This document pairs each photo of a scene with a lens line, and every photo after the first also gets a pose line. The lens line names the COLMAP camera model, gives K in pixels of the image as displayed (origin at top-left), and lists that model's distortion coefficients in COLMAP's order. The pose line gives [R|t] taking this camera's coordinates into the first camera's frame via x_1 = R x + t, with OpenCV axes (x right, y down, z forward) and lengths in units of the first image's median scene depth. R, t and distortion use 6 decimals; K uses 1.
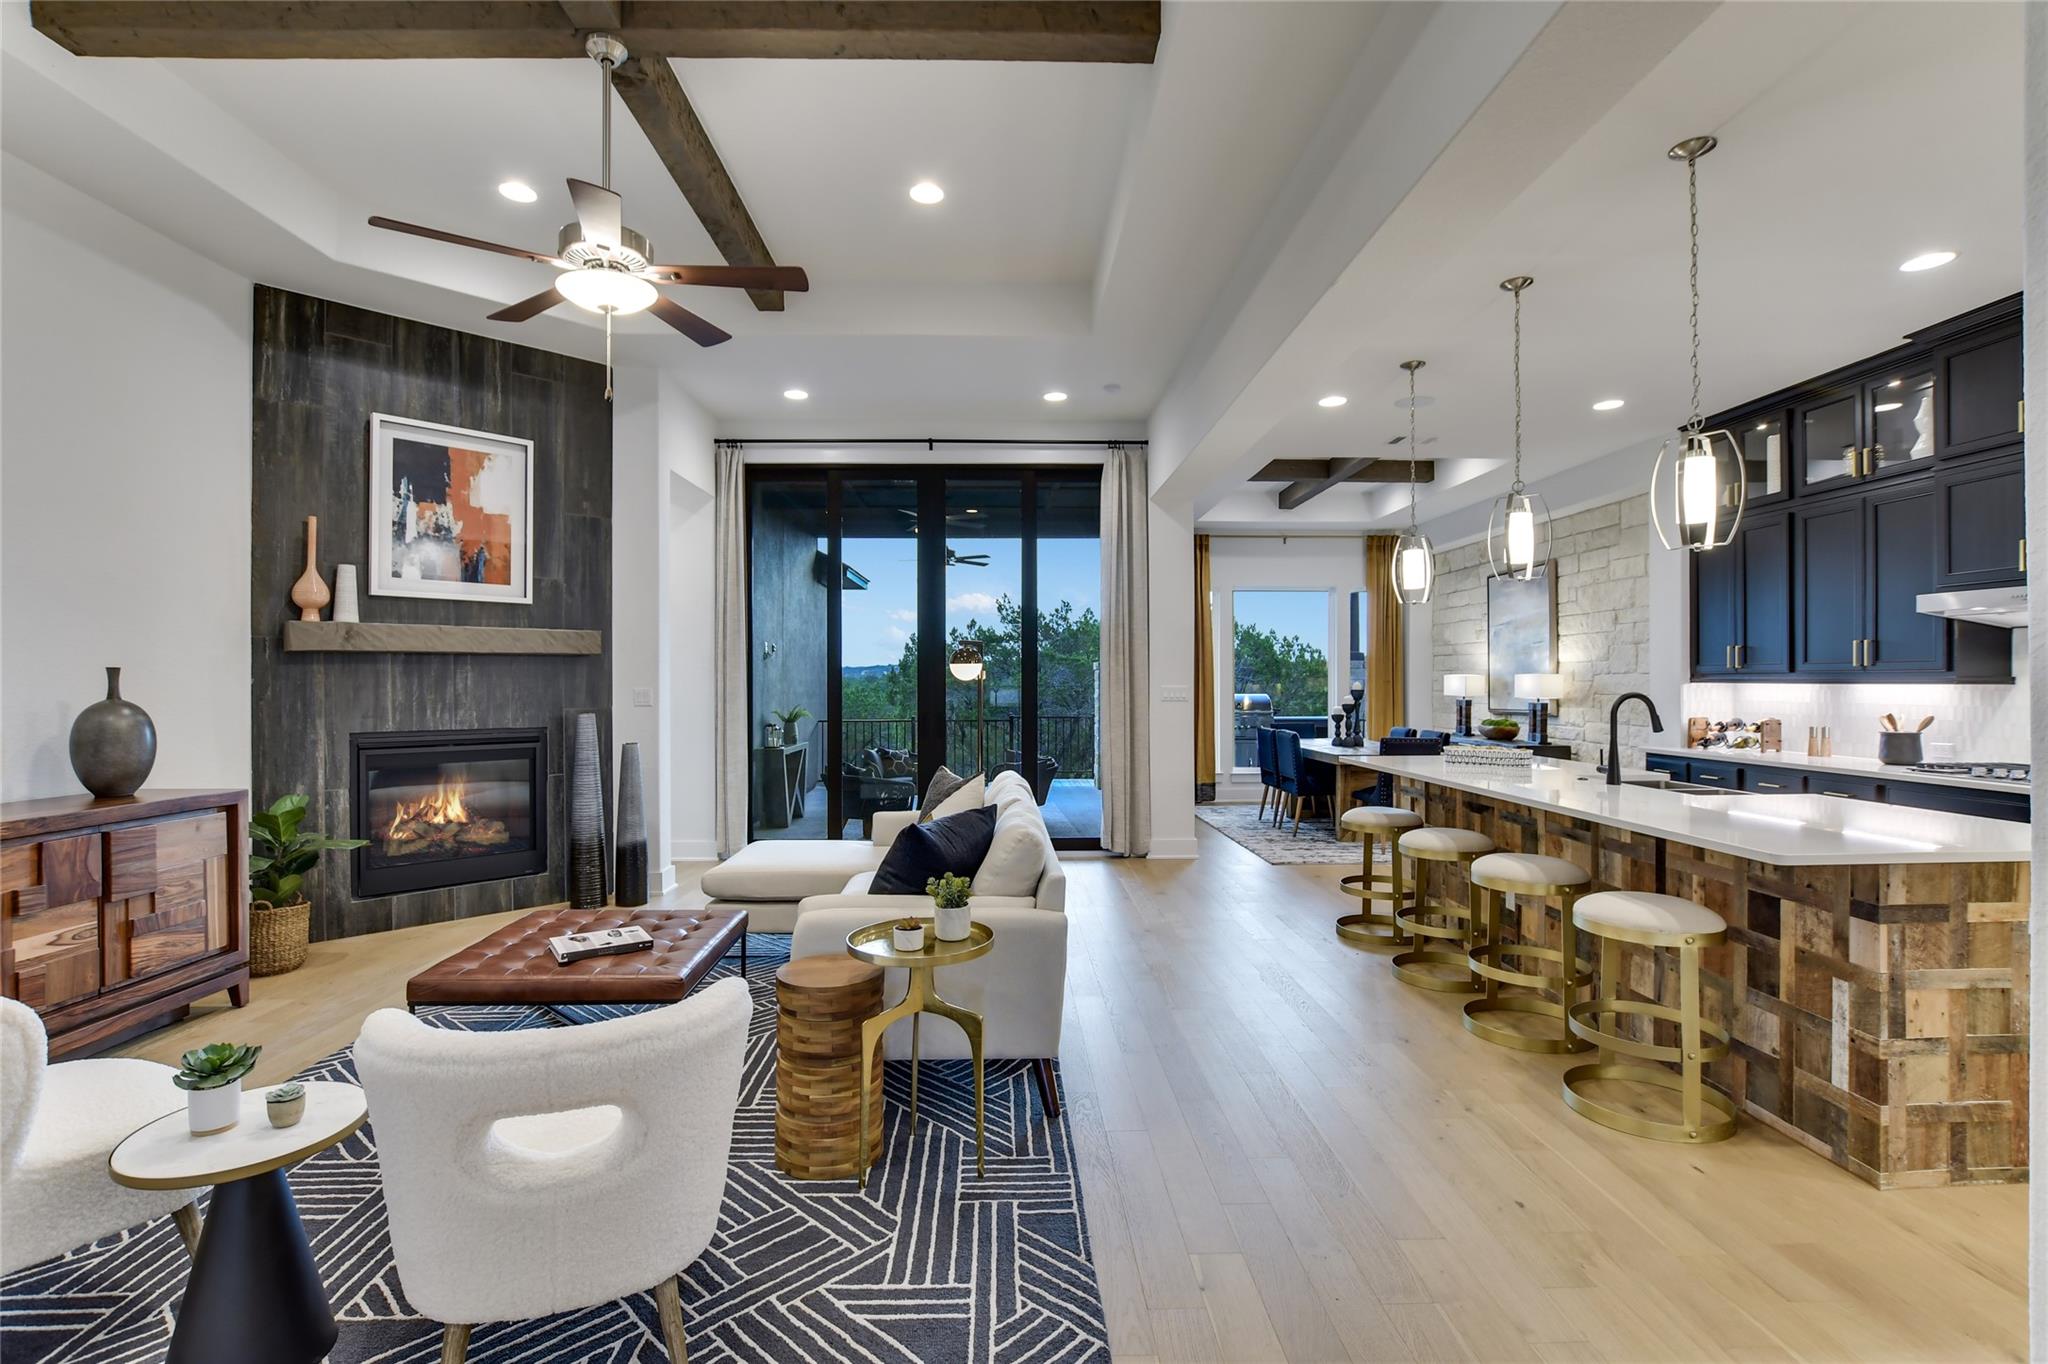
lens RADIAL K [[936.1, 0, 1024.0], [0, 936.1, 682.0], [0, 0, 1]] dist [-0.013127, 0.000648]
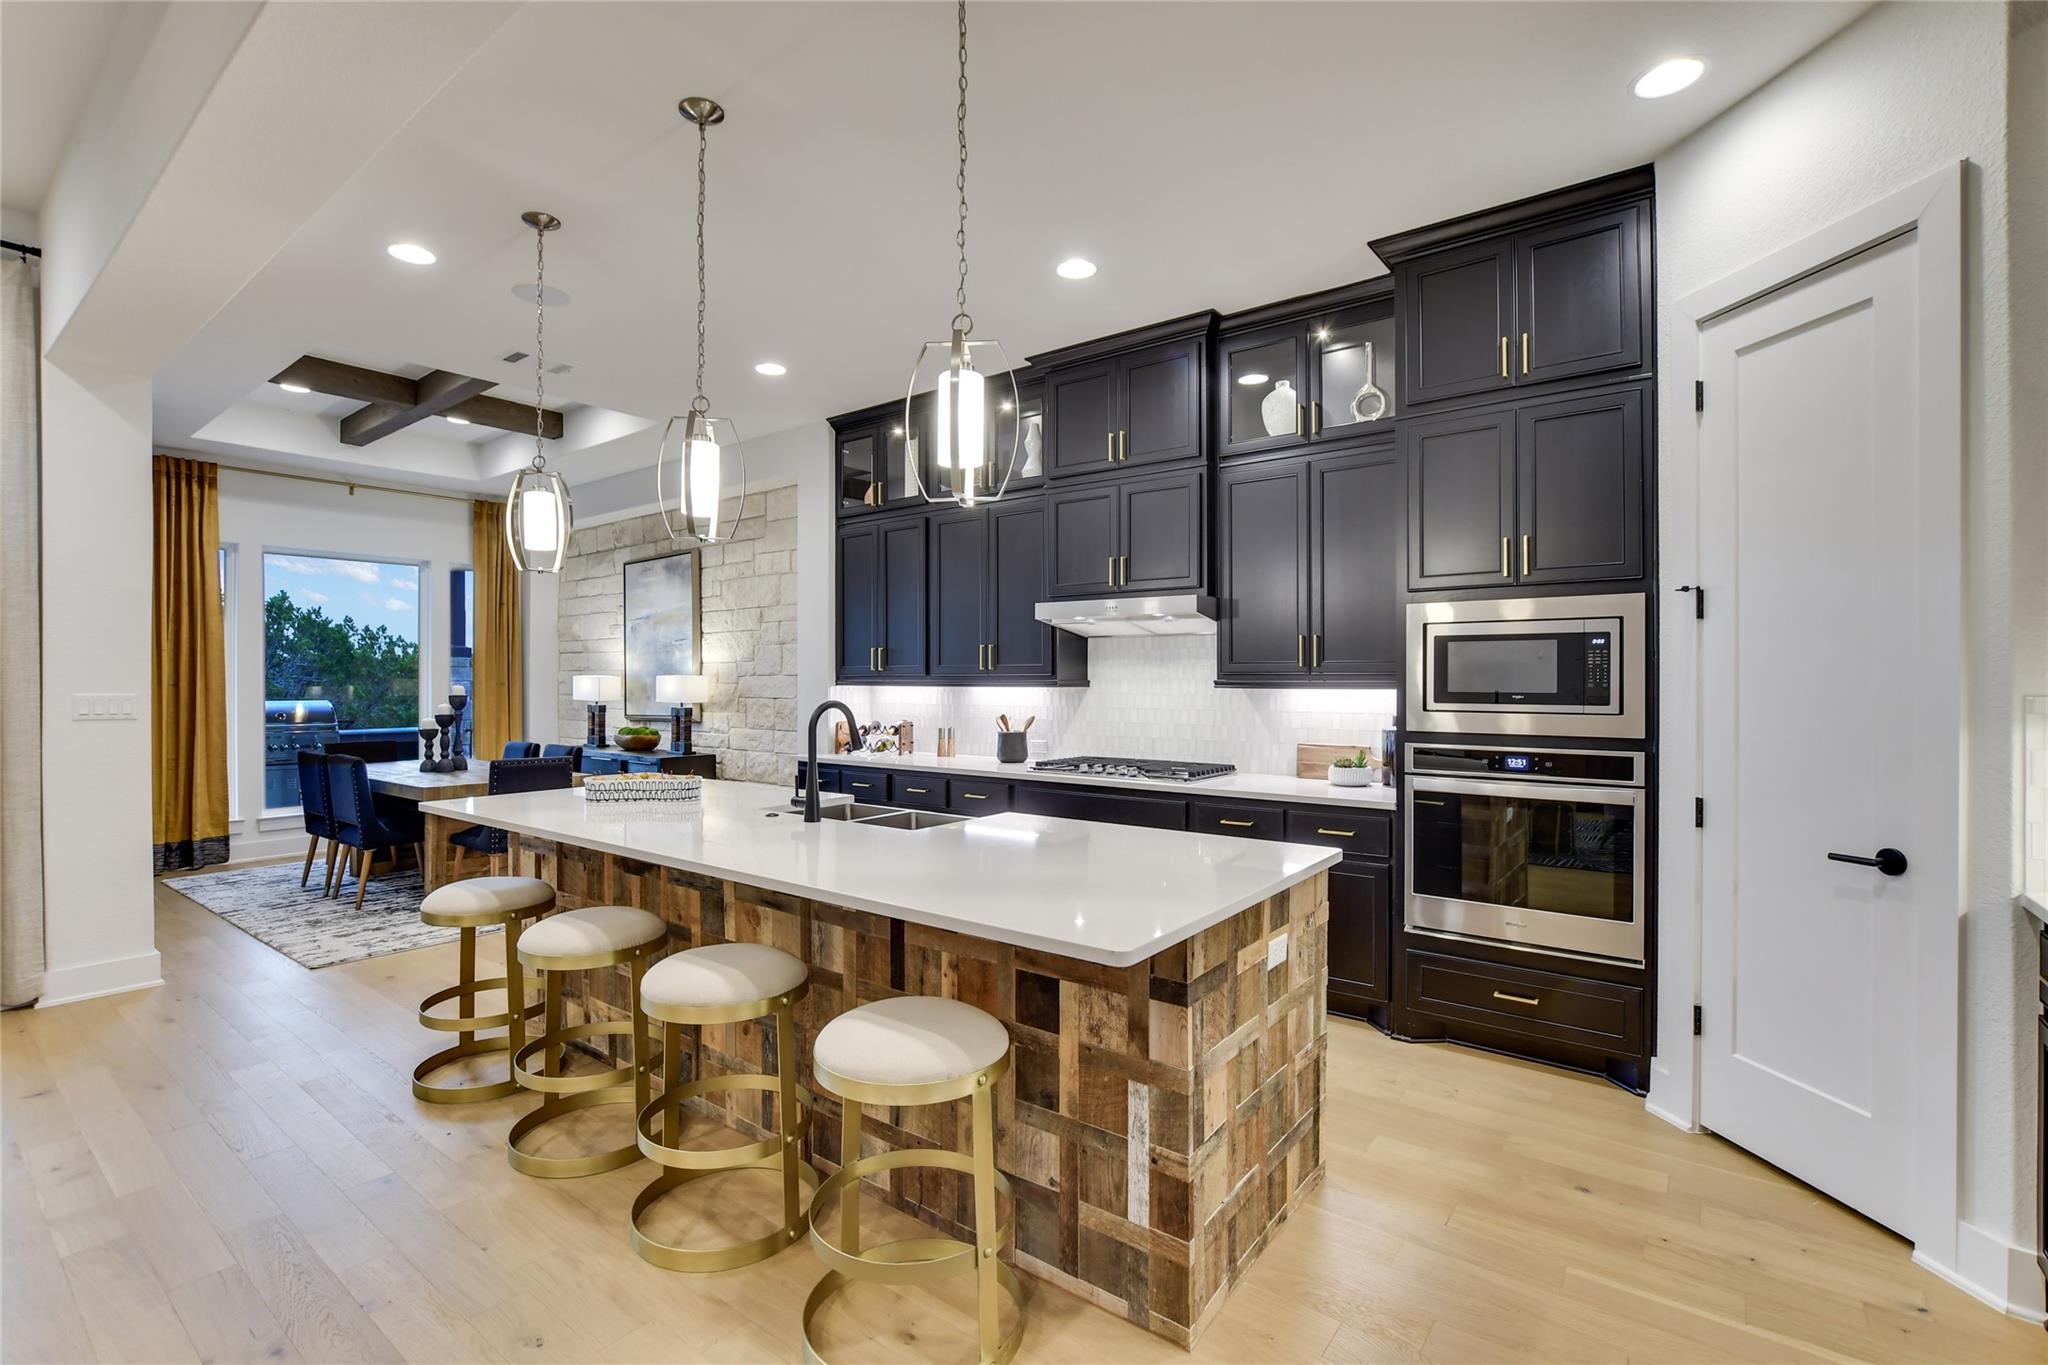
lens RADIAL K [[924.0, 0, 1024.0], [0, 924.0, 682.5], [0, 0, 1]] dist [-0.024950, 0.006893]
pose [[0.631517, -0.001162, 0.775361, 0.111818], [0.000482, 0.999999, 0.001106, -0.003620], [-0.775362, -0.000325, 0.631517, 0.279439]]
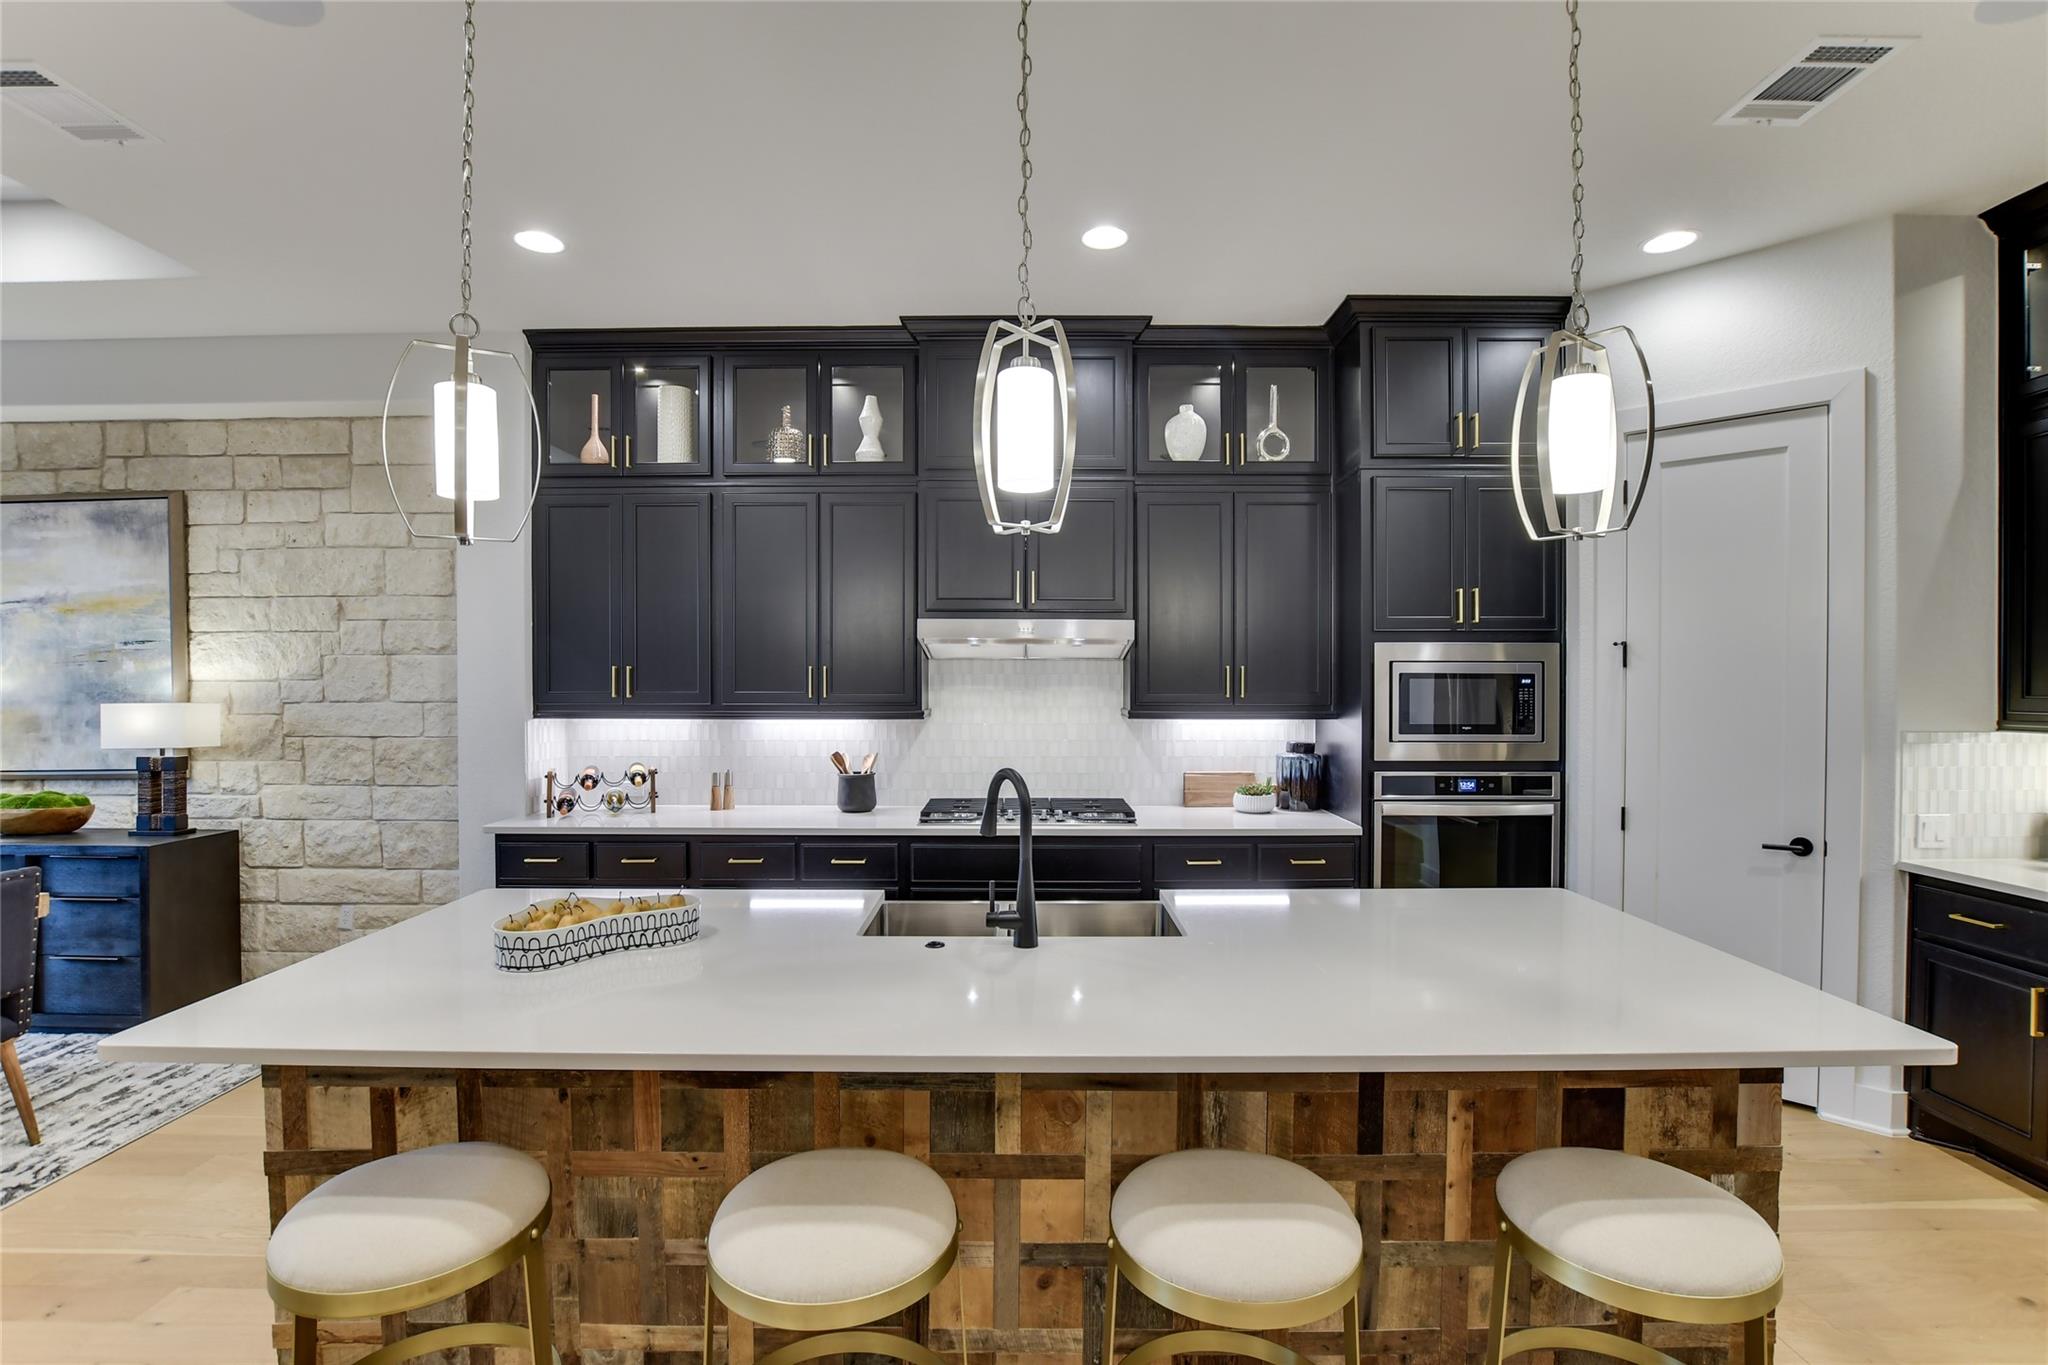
lens RADIAL K [[937.0, 0, 1024.0], [0, 937.0, 682.5], [0, 0, 1]] dist [-0.032594, 0.003957]
pose [[0.033835, -0.004661, 0.999417, 0.072163], [0.001763, 0.999988, 0.004604, -0.031084], [-0.999426, 0.001606, 0.033843, 0.712451]]
